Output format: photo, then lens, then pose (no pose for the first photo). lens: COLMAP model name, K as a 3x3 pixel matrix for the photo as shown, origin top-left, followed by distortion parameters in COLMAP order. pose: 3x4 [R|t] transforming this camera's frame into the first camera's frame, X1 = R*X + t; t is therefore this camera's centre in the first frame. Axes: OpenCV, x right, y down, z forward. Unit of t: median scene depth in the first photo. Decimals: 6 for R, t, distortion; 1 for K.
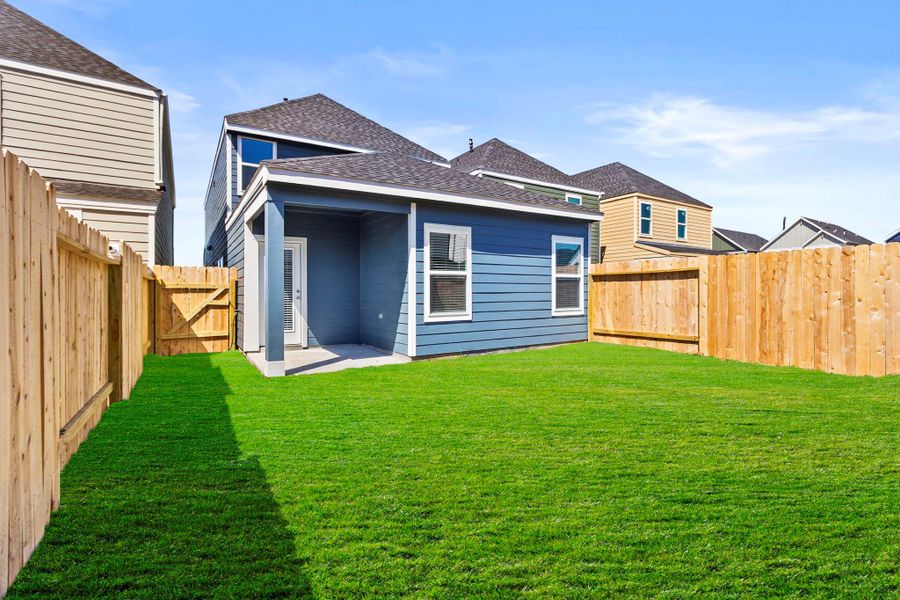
lens RADIAL K [[421.6, 0, 450.8], [0, 421.6, 293.8], [0, 0, 1]] dist [0.001689, -0.000234]
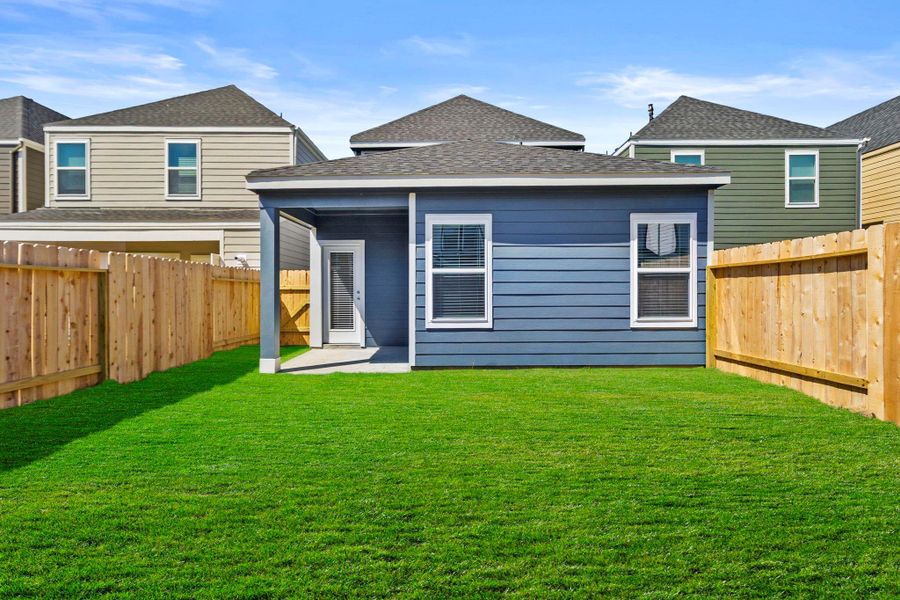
lens RADIAL K [[421.6, 0, 450.8], [0, 421.6, 293.8], [0, 0, 1]] dist [0.001689, -0.000234]
pose [[0.844006, 0.002886, -0.536326, 0.389453], [-0.002458, 0.999996, 0.001514, -0.004678], [0.536328, 0.000041, 0.844010, 0.254426]]
